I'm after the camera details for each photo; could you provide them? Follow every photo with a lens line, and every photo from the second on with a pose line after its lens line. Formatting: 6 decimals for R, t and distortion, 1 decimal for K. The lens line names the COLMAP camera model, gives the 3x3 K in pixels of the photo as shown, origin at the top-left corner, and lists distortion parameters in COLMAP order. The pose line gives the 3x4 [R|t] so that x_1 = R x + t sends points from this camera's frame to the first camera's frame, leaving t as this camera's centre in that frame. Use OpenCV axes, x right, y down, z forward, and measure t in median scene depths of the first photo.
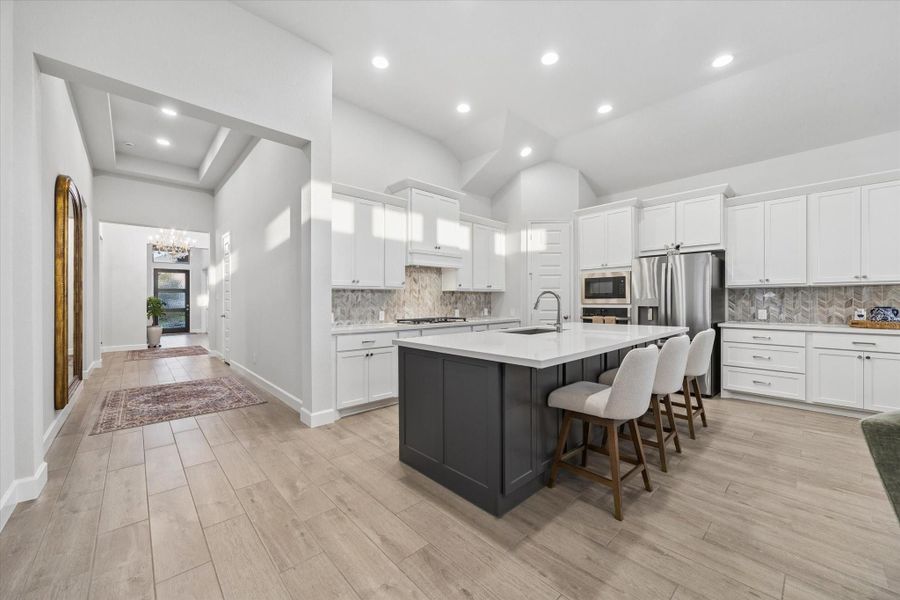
lens RADIAL K [[343.4, 0, 453.5], [0, 343.4, 298.4], [0, 0, 1]] dist [-0.001843, -0.000735]
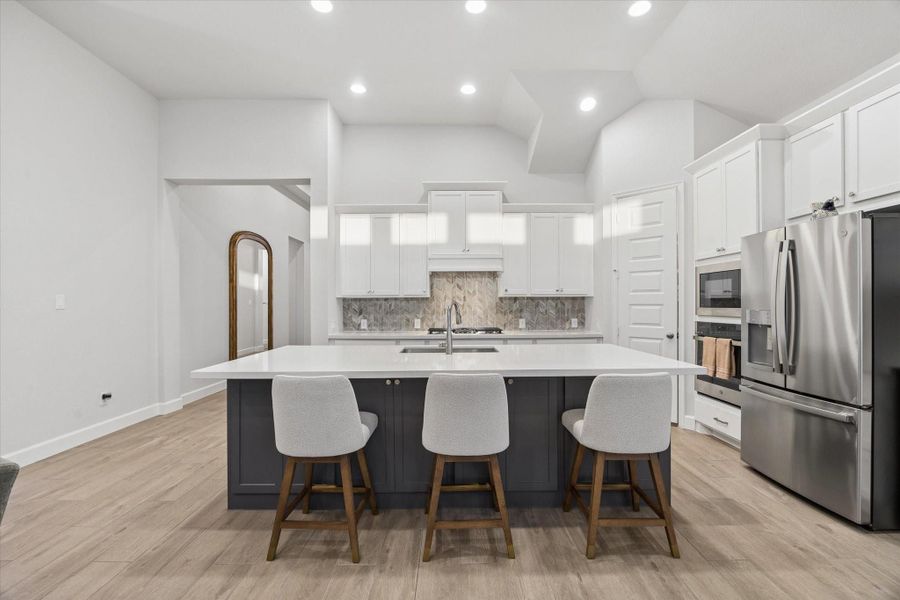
lens RADIAL K [[387.5, 0, 452.5], [0, 387.5, 300.0], [0, 0, 1]] dist [-0.013582, -0.000315]
pose [[0.733887, -0.004515, -0.679256, 0.630202], [0.007569, 0.999970, 0.001530, -0.019293], [0.679229, -0.006264, 0.733899, 0.237522]]
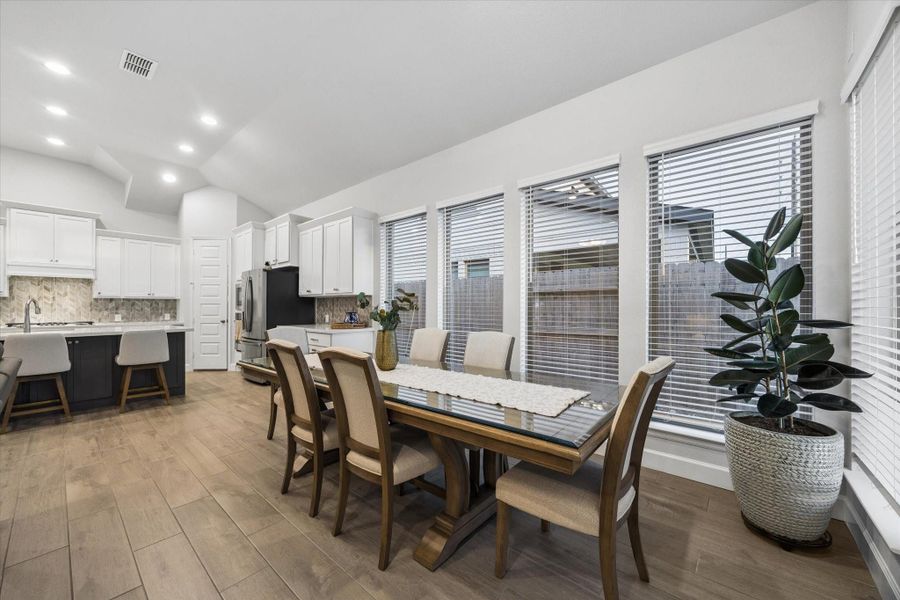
lens RADIAL K [[343.4, 0, 450.5], [0, 343.4, 305.3], [0, 0, 1]] dist [-0.001843, -0.000735]
pose [[0.994569, 0.002356, 0.104057, 1.178563], [-0.003011, 0.999977, 0.006142, -0.009677], [-0.104040, -0.006422, 0.994552, -0.280400]]
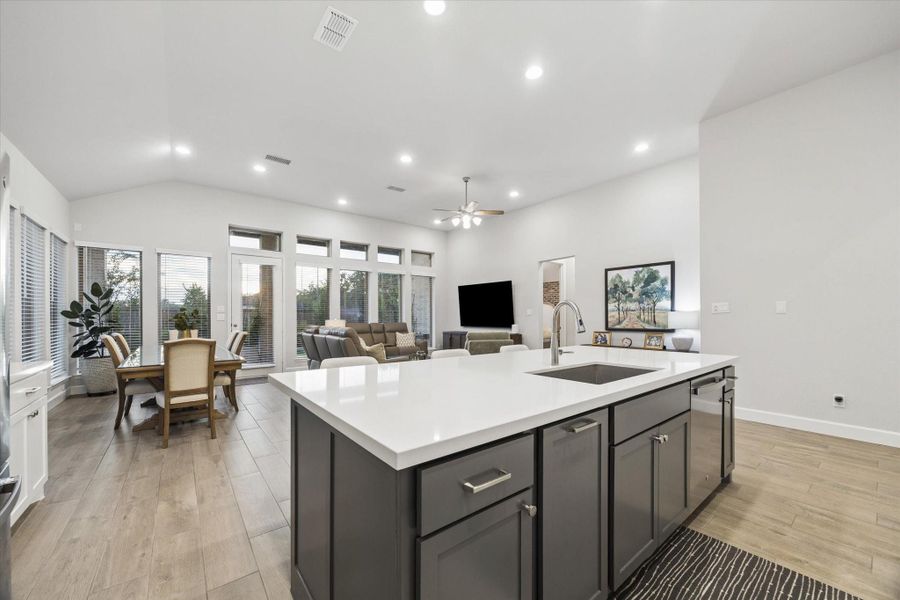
lens RADIAL K [[351.3, 0, 449.5], [0, 351.3, 314.6], [0, 0, 1]] dist [-0.008682, 0.003020]
pose [[-0.996029, 0.005891, 0.088832, 0.308743], [0.004859, 0.999918, -0.011829, 0.003170], [-0.088894, -0.011350, -0.995976, 1.158026]]
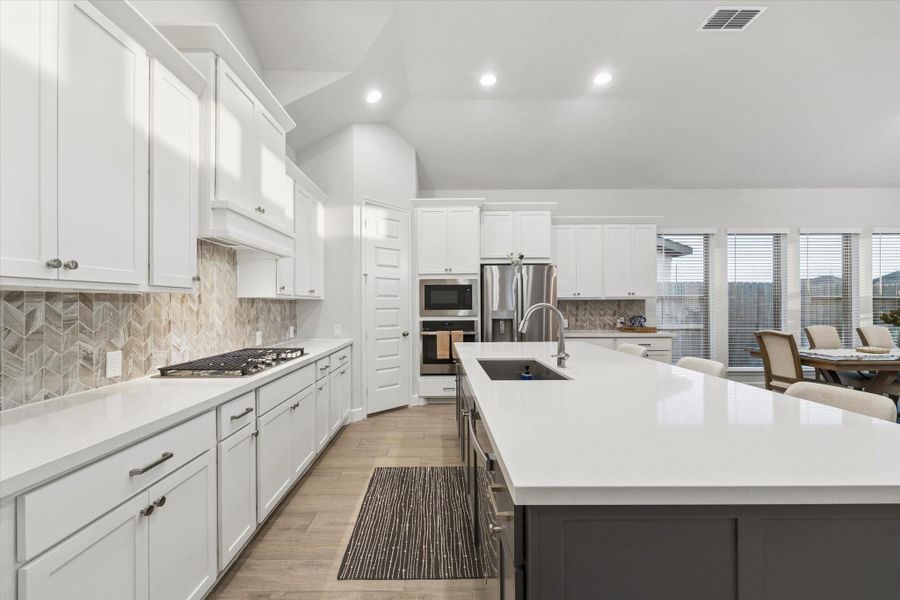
lens RADIAL K [[351.3, 0, 438.1], [0, 351.3, 306.3], [0, 0, 1]] dist [-0.008682, 0.003020]
pose [[0.691382, -0.001517, 0.722487, -0.237381], [-0.004077, 0.999974, 0.006000, -0.015114], [-0.722478, -0.007094, 0.691358, 0.481888]]
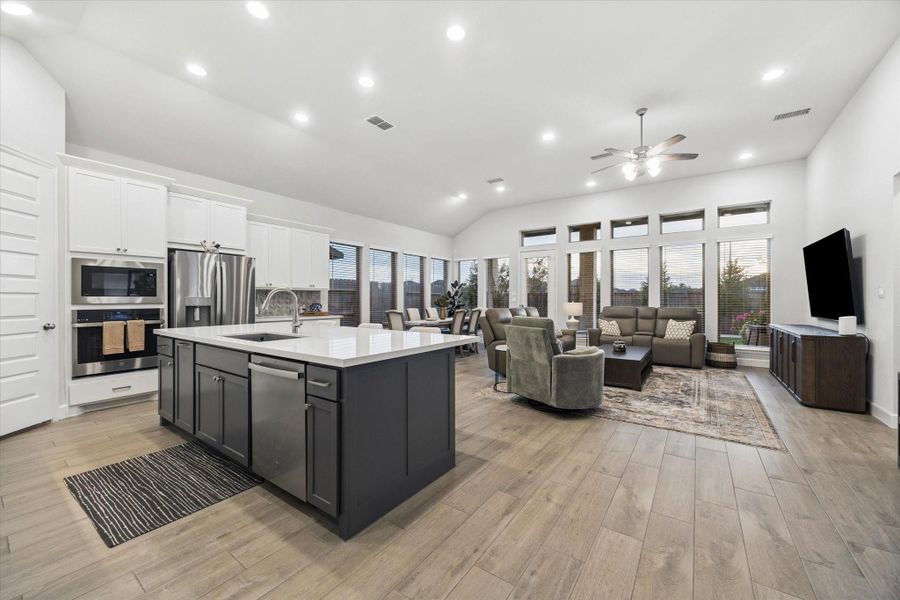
lens RADIAL K [[343.4, 0, 451.9], [0, 343.4, 299.5], [0, 0, 1]] dist [-0.001843, -0.000735]
pose [[-0.195457, 0.002718, 0.980709, -0.473676], [-0.009282, 0.999946, -0.004621, 0.004698], [-0.980668, -0.010006, -0.195421, 0.523408]]
